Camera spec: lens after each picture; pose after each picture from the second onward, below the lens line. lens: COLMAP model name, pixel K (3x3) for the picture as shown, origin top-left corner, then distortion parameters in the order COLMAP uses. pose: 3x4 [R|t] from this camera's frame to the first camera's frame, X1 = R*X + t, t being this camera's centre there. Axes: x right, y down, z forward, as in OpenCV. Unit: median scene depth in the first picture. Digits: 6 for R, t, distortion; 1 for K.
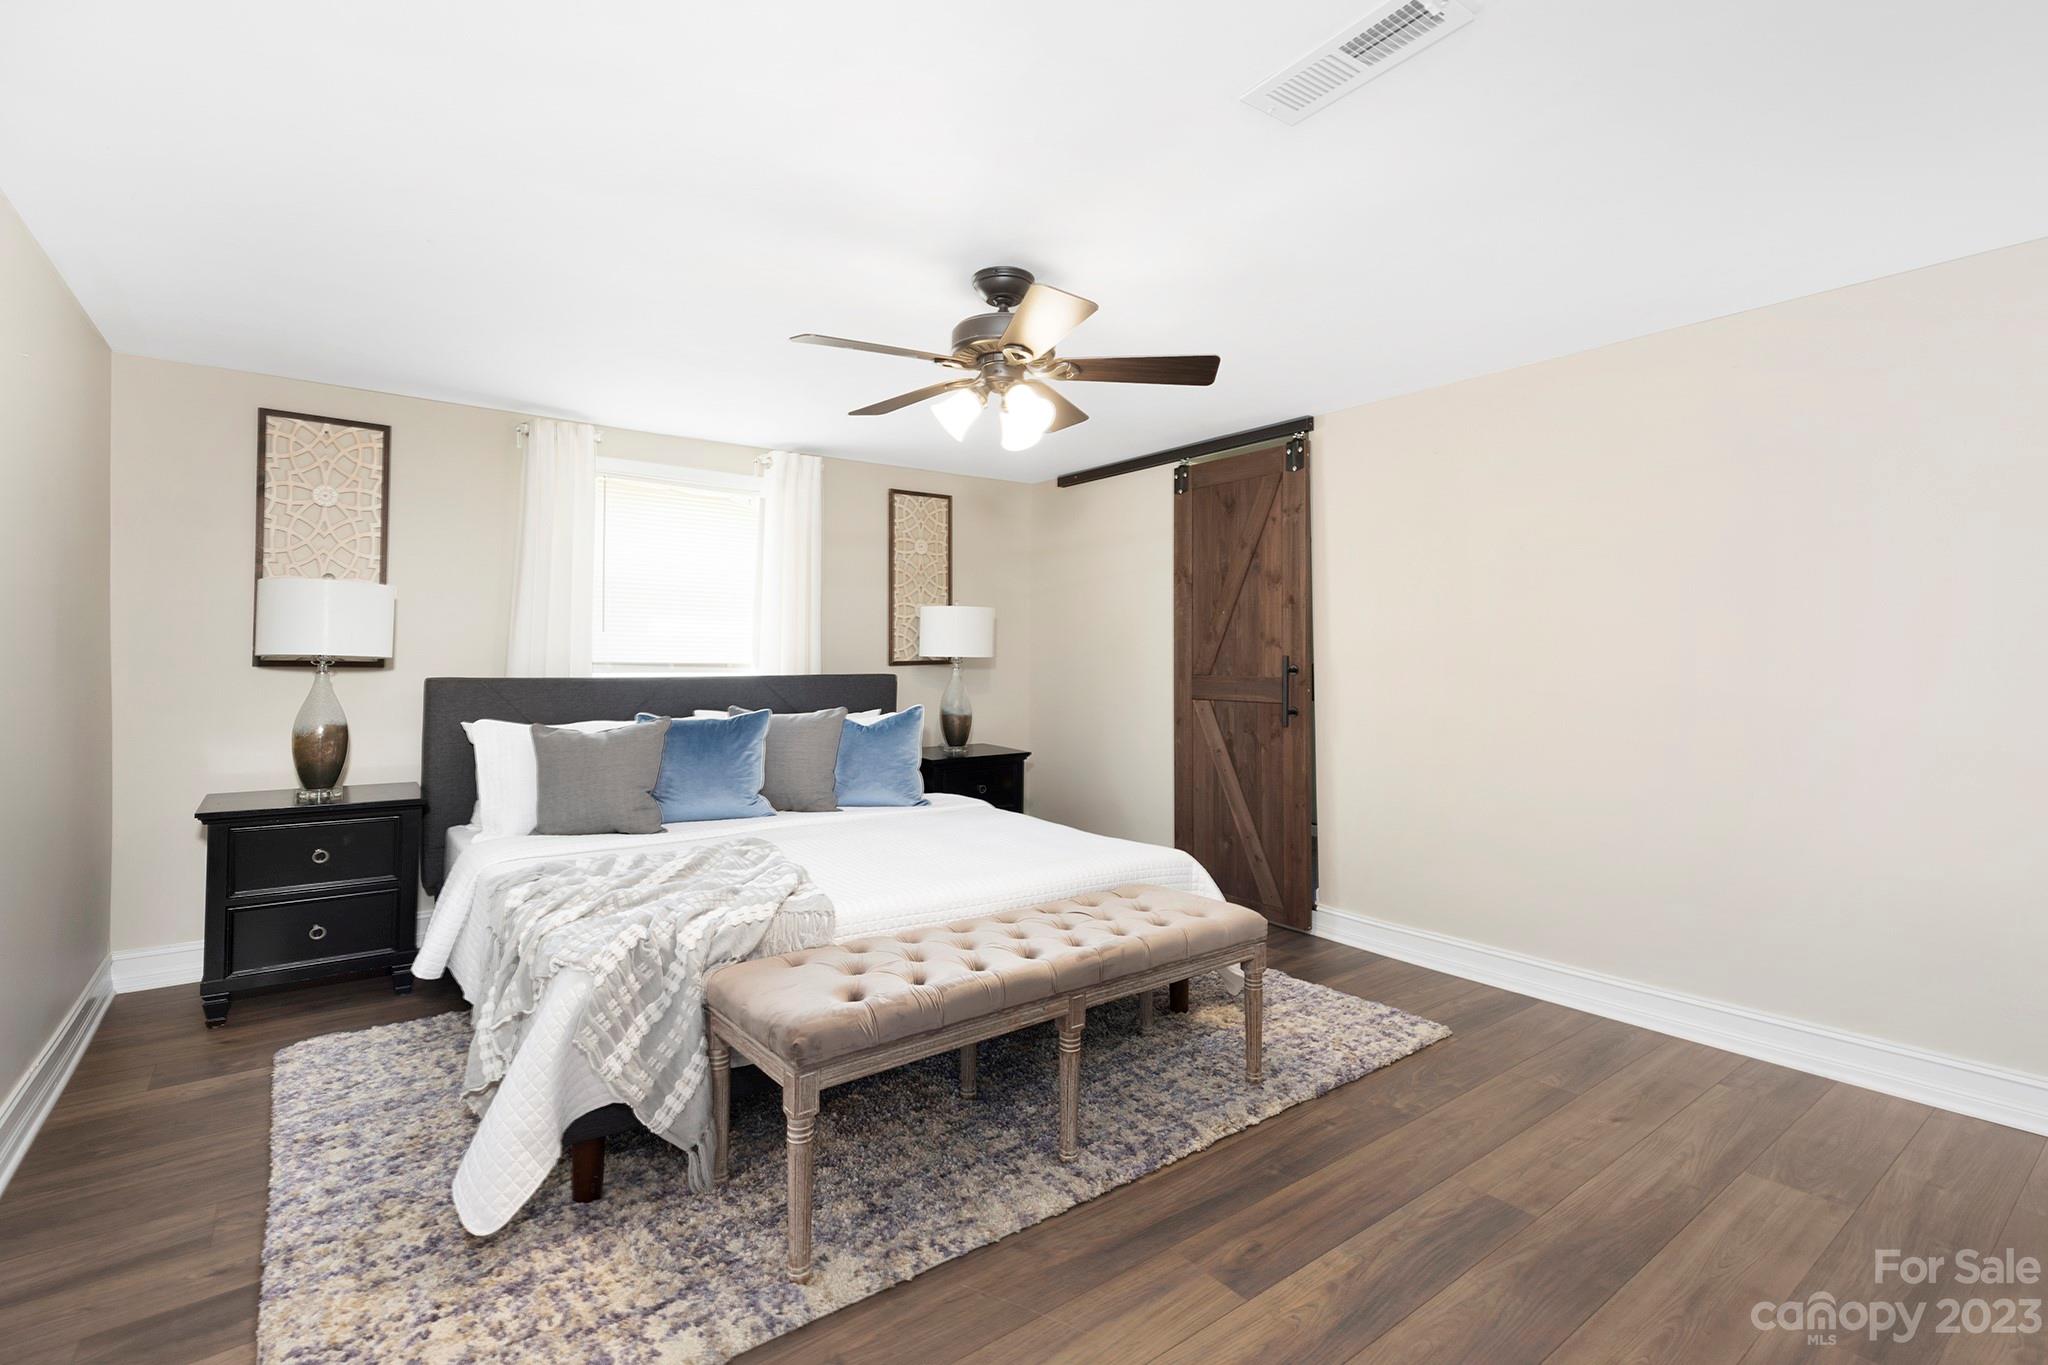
lens RADIAL K [[953.5, 0, 1022.9], [0, 953.5, 659.0], [0, 0, 1]] dist [0.001380, 0.000077]
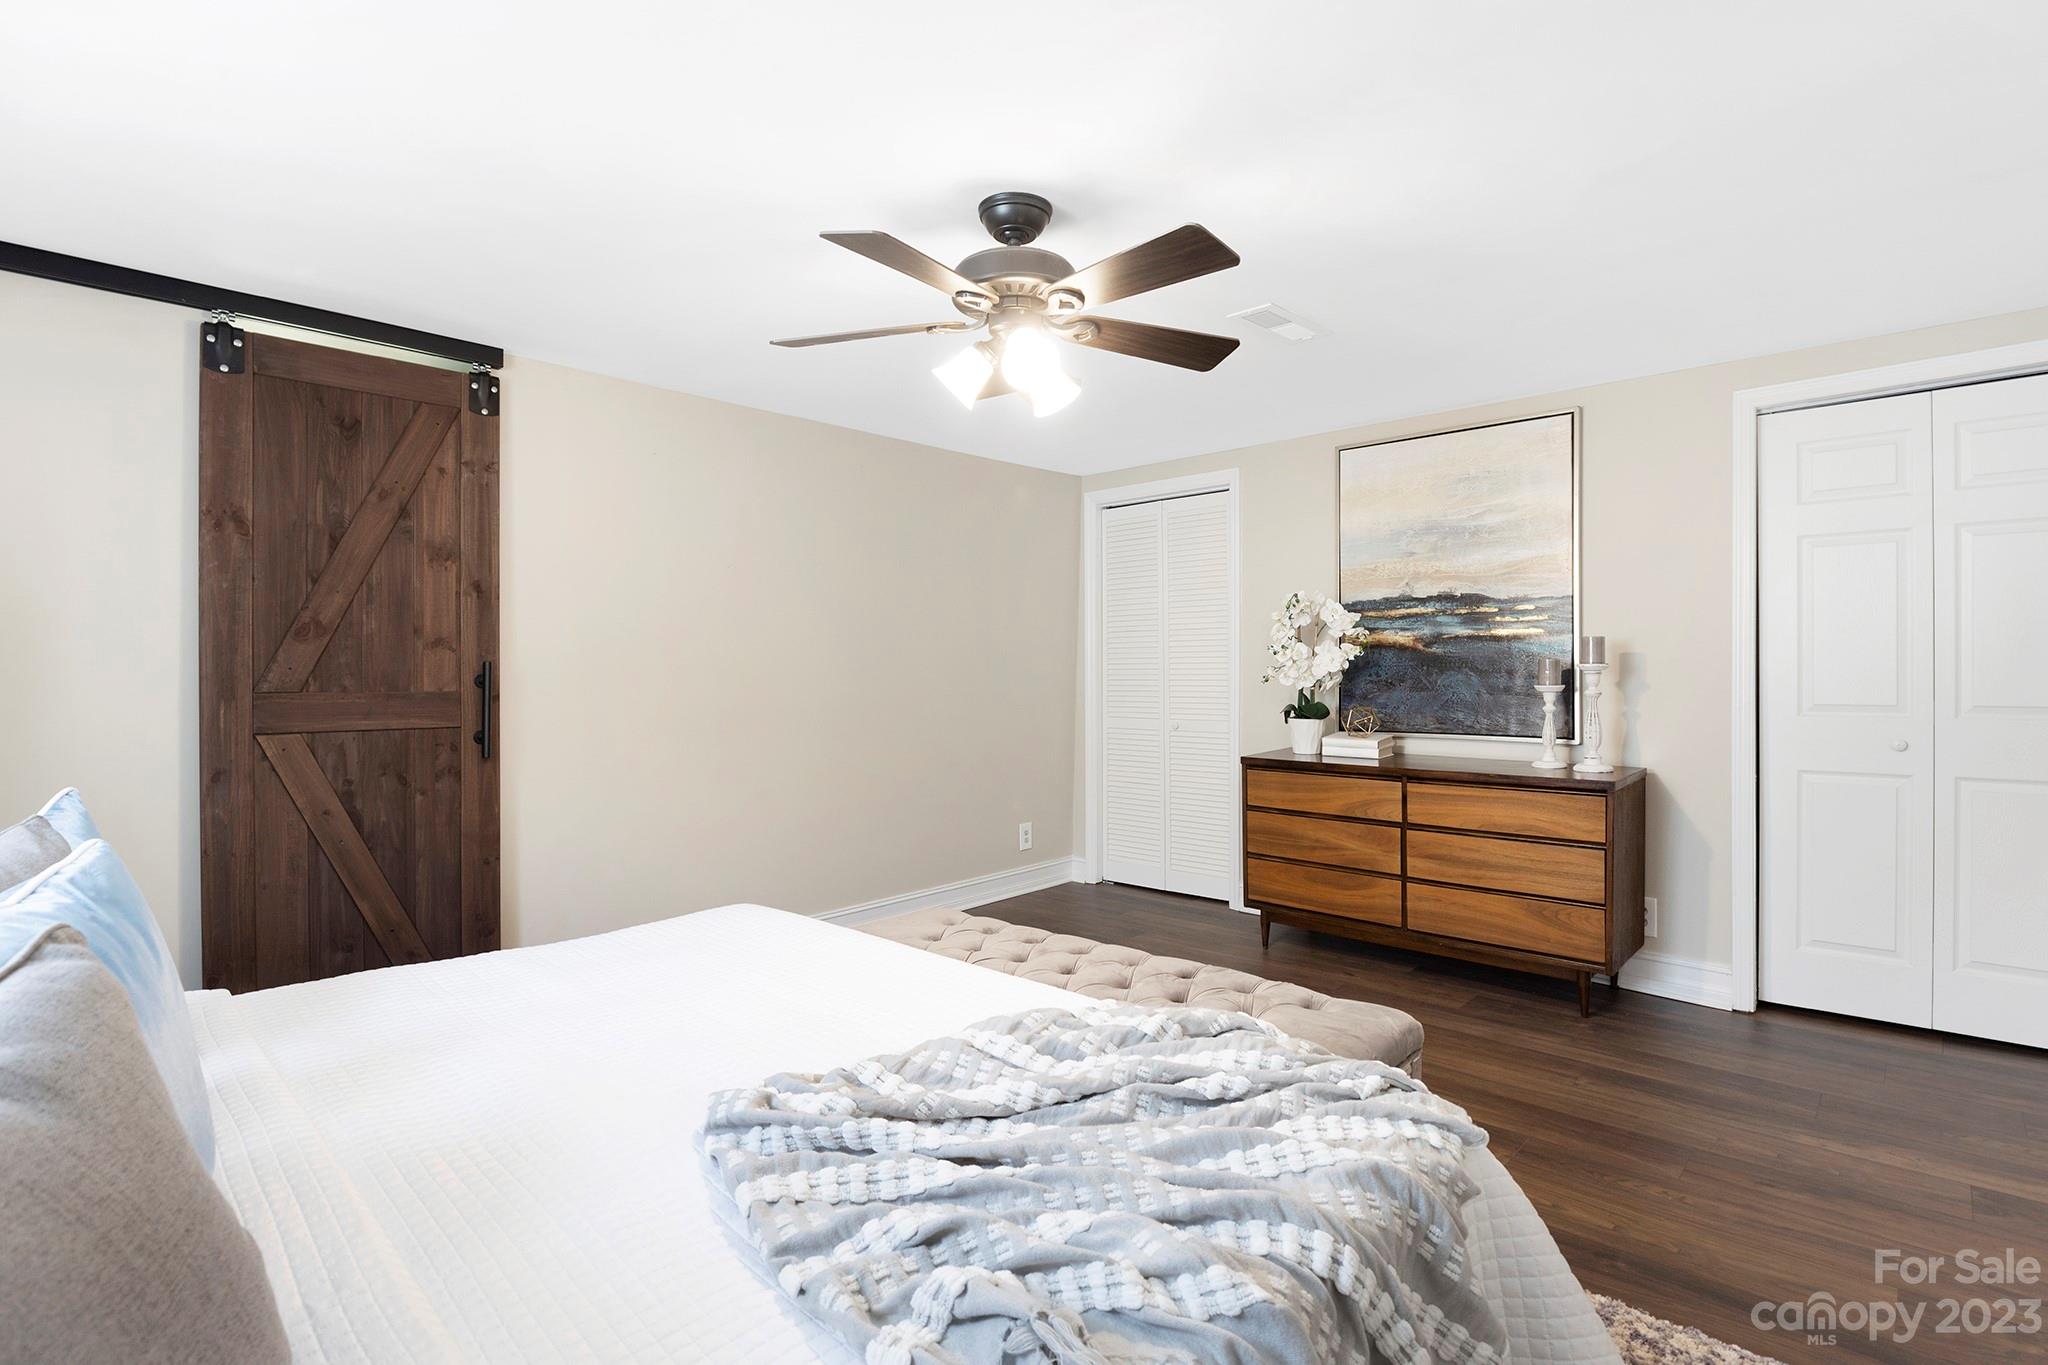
lens RADIAL K [[953.5, 0, 1022.9], [0, 953.5, 659.0], [0, 0, 1]] dist [0.001380, 0.000077]
pose [[-0.098183, -0.003293, 0.995163, -0.479084], [-0.016674, 0.999860, 0.001663, -0.013530], [-0.995029, -0.016430, -0.098224, 0.624804]]
